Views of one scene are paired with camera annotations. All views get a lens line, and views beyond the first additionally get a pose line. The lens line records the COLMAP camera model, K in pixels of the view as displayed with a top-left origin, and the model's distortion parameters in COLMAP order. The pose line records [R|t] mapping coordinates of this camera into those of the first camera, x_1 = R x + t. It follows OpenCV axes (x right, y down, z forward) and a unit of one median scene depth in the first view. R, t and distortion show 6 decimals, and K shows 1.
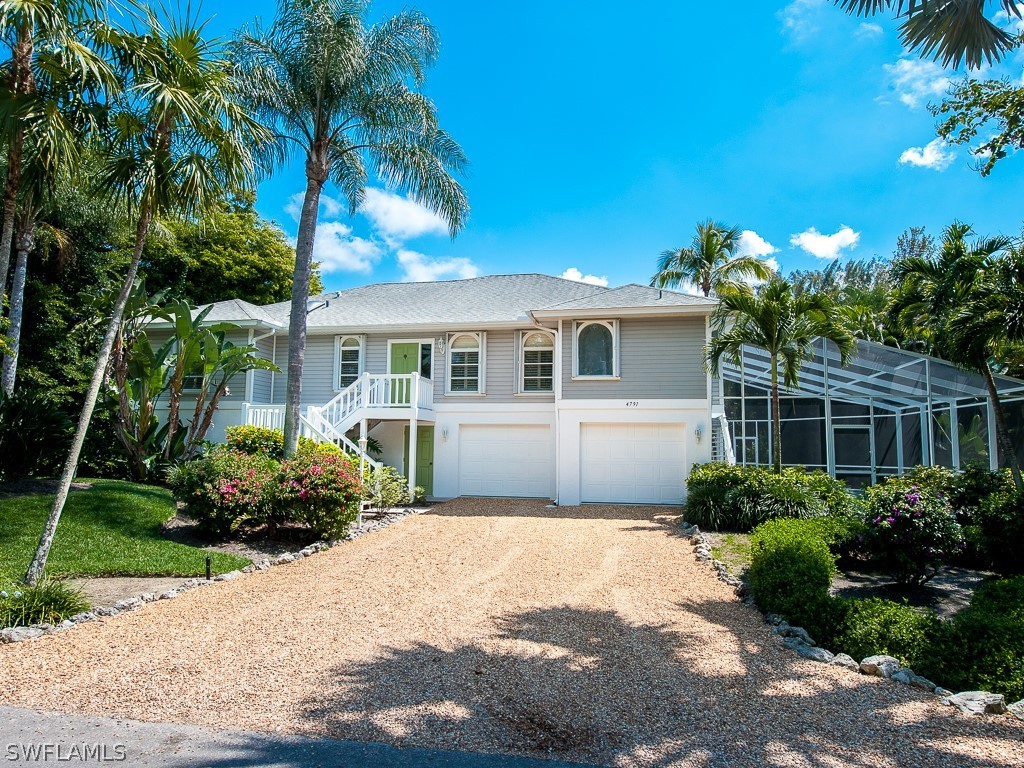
lens RADIAL K [[633.9, 0, 512.0], [0, 633.9, 384.0], [0, 0, 1]] dist [0.000231, -0.000064]
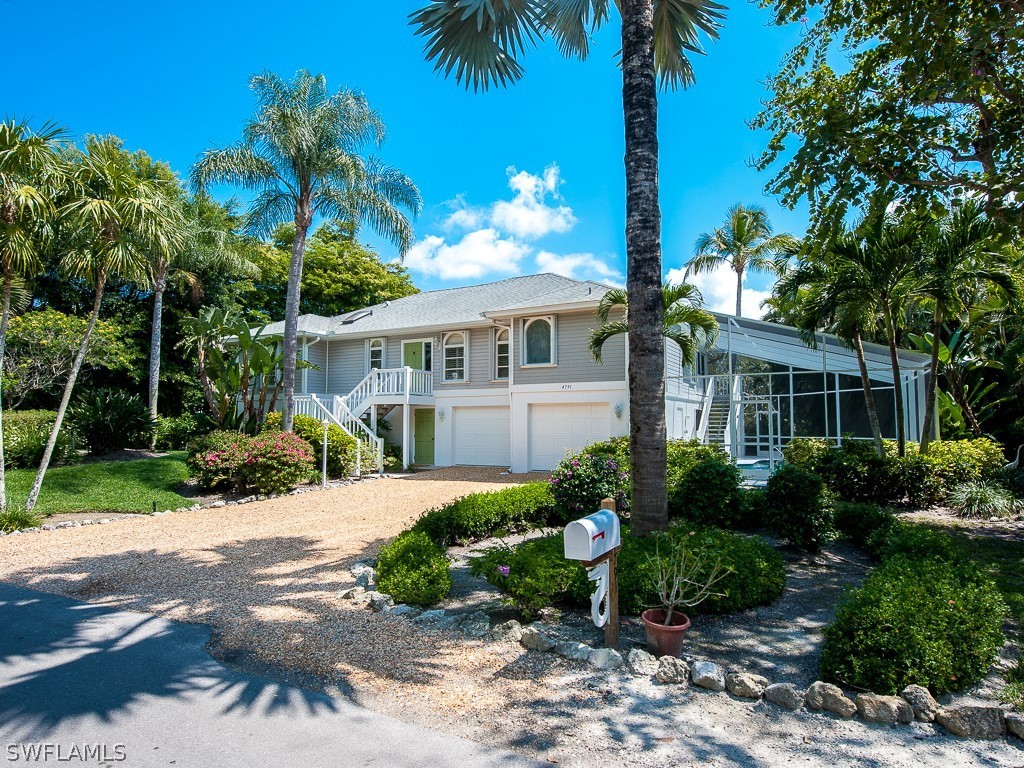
lens RADIAL K [[583.3, 0, 510.2], [0, 583.3, 383.5], [0, 0, 1]] dist [0.006442, -0.002195]
pose [[0.961770, -0.031964, -0.271987, 0.339179], [0.040269, 0.998876, 0.025008, -0.005362], [0.270881, -0.035004, 0.961976, -0.052892]]
